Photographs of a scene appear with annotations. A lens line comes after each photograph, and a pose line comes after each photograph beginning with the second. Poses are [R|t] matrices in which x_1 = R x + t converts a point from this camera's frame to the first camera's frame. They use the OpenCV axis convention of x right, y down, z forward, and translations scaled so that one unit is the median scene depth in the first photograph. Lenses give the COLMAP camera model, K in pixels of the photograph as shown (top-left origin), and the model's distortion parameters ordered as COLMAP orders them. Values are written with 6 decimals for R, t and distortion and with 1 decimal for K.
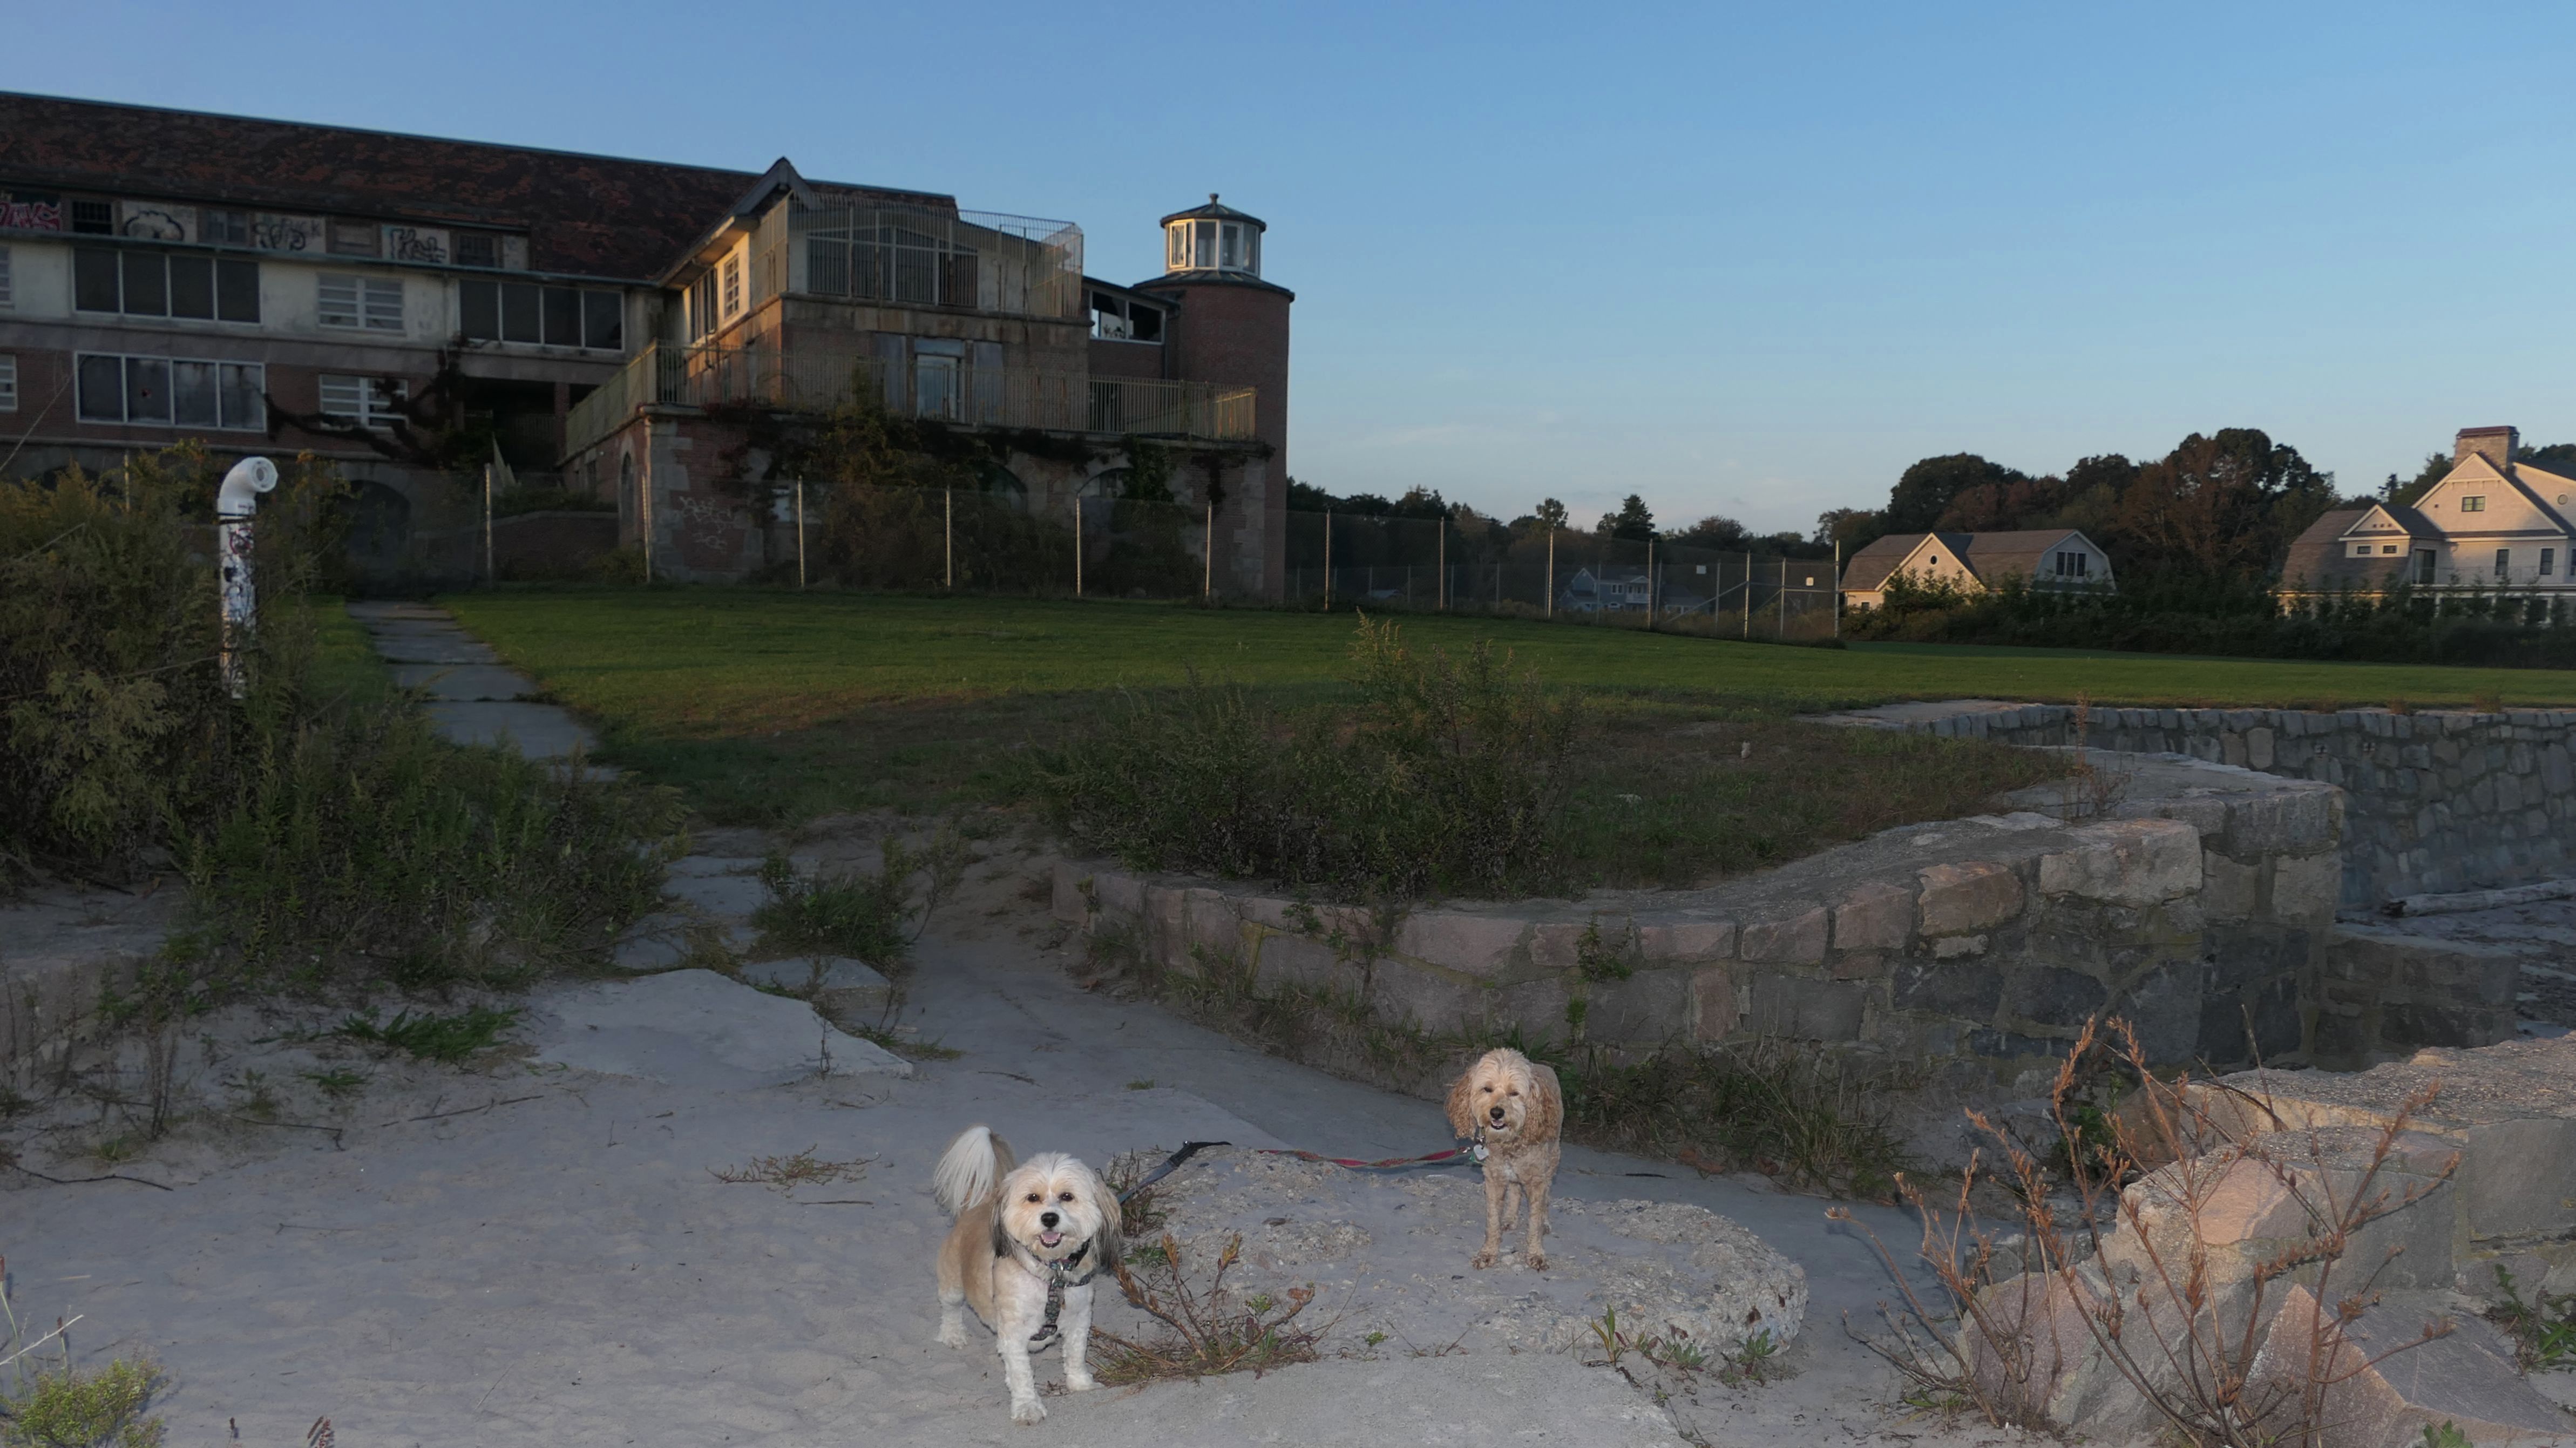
lens RADIAL K [[2123.2, 0, 1380.8], [0, 2123.2, 839.6], [0, 0, 1]] dist [-0.000378, -0.013699]
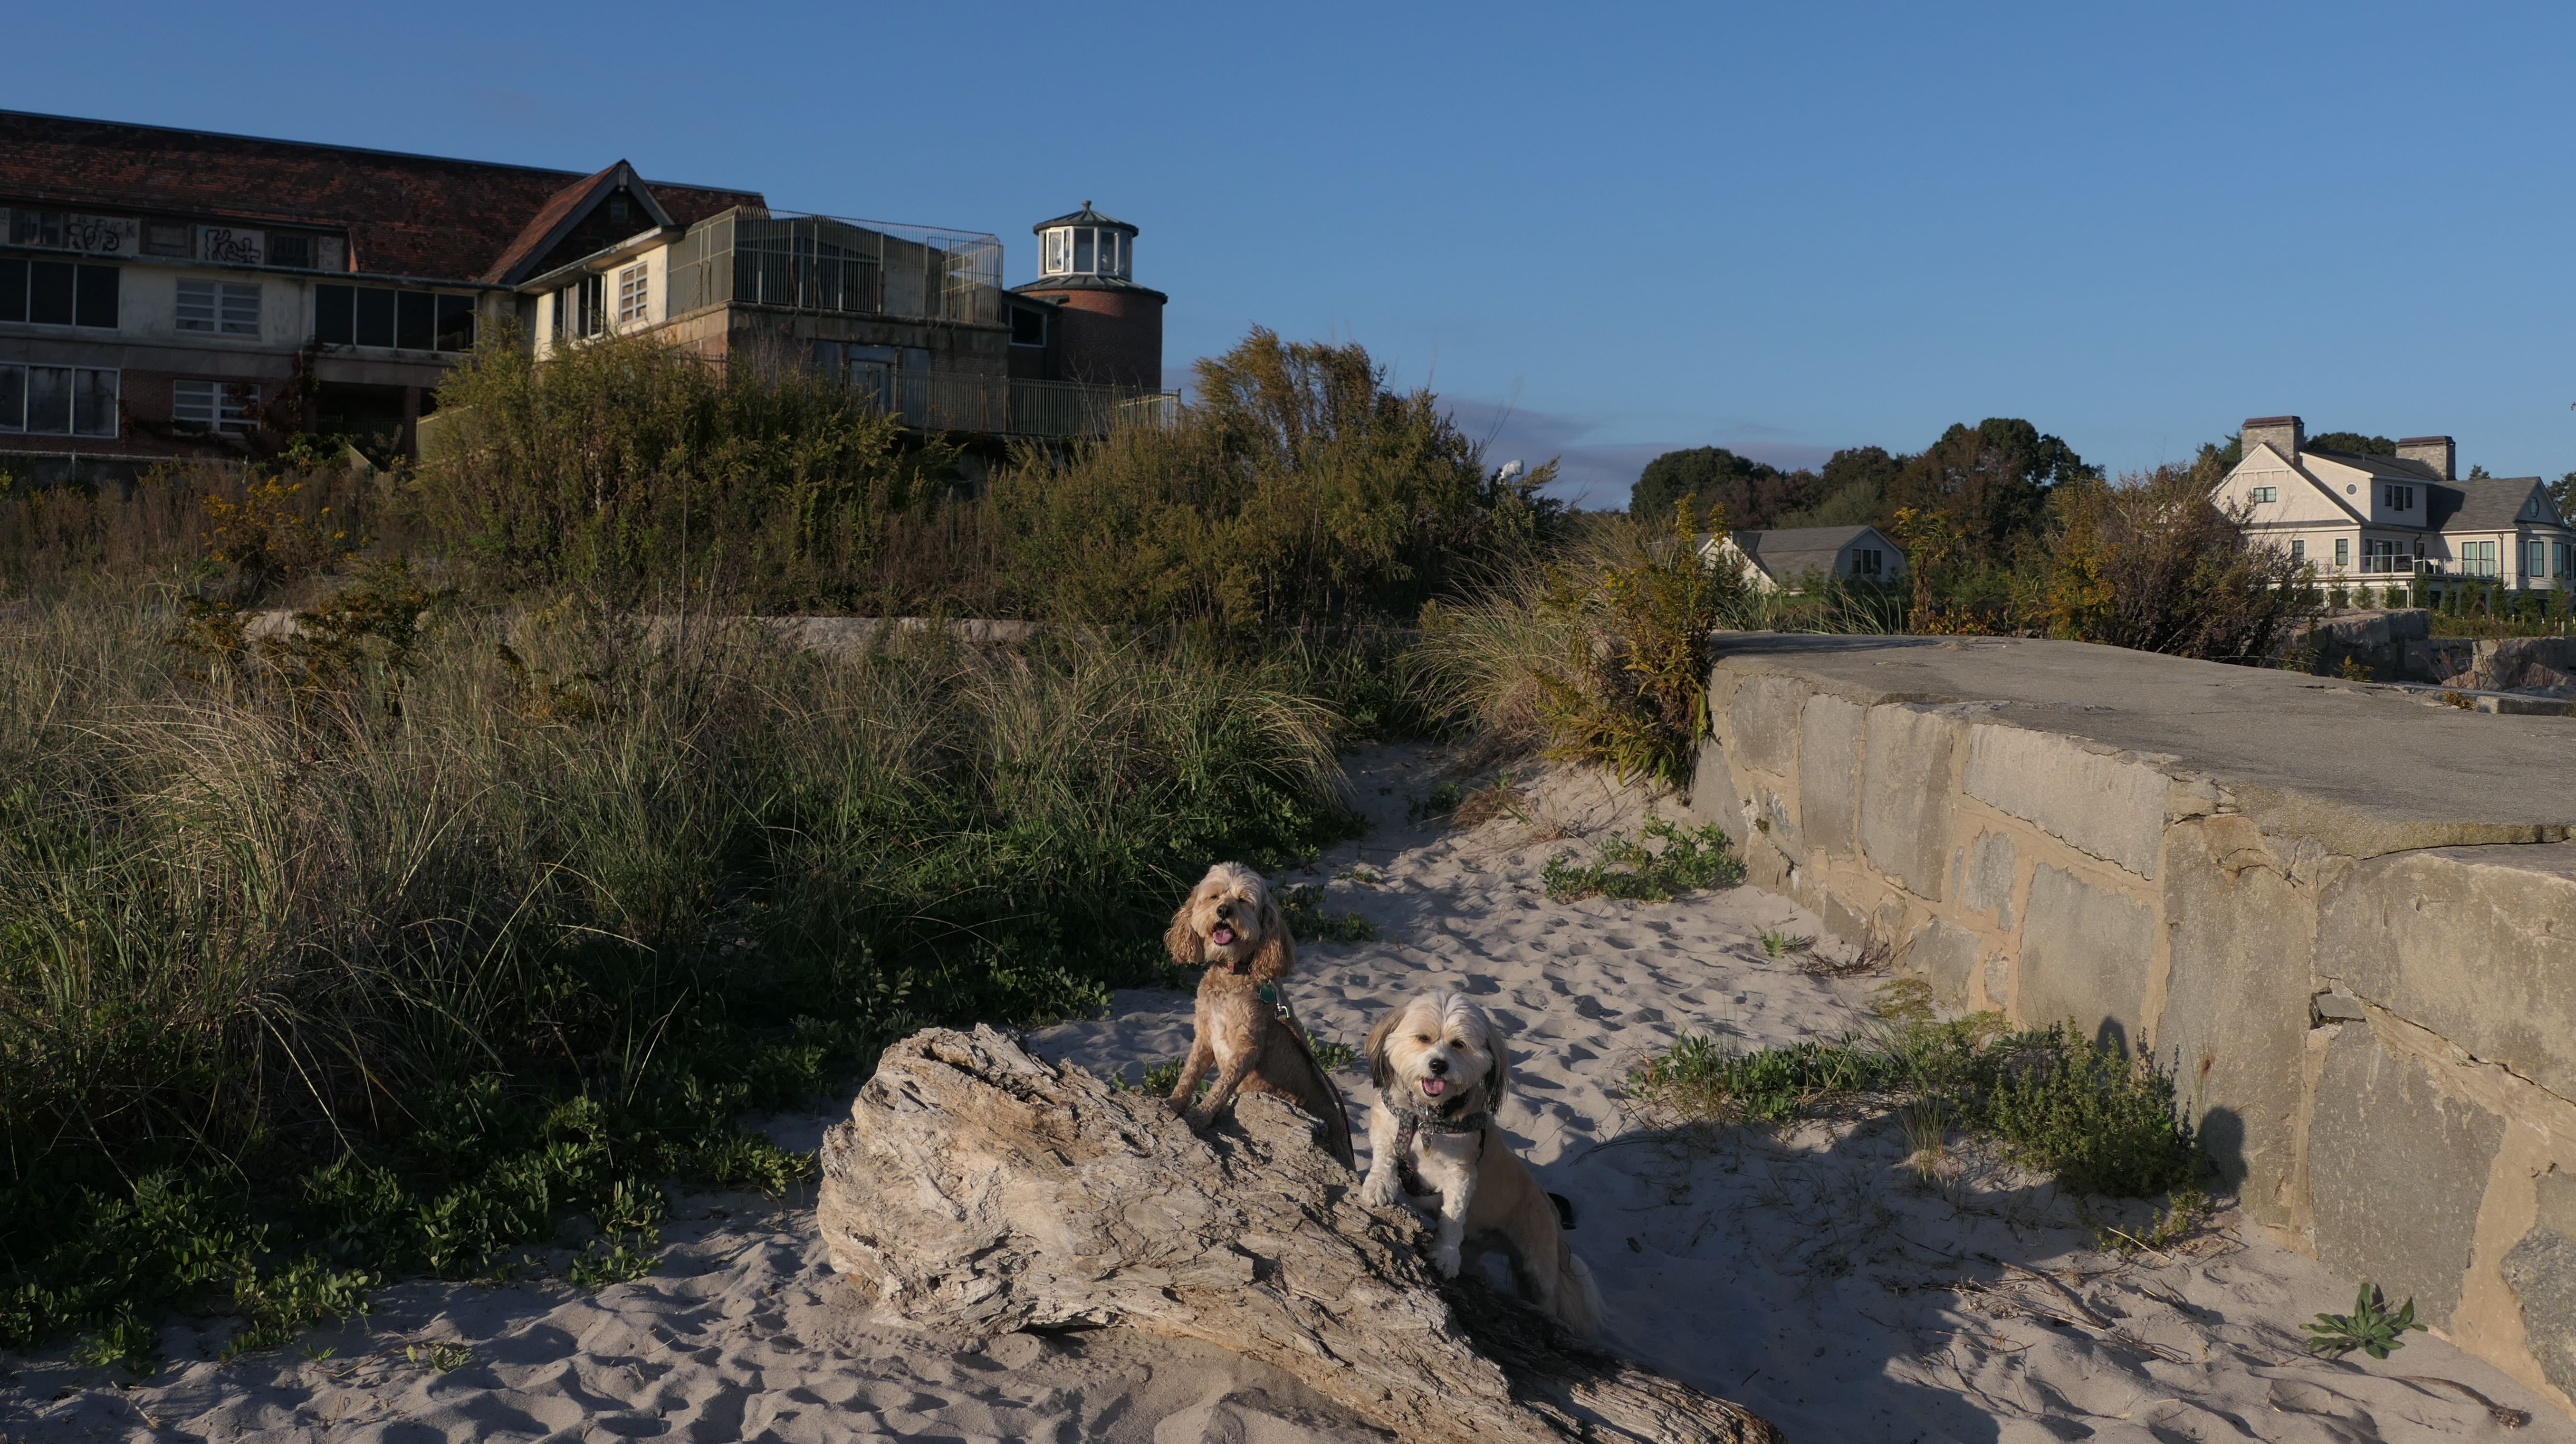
lens RADIAL K [[2554.4, 0, 1285.1], [0, 2554.4, 525.4], [0, 0, 1]] dist [-0.022386, 0.011226]
pose [[0.993260, -0.010533, 0.115431, -0.129629], [0.027731, 0.988536, -0.148414, 0.033044], [-0.112544, 0.150615, 0.982165, -0.188472]]
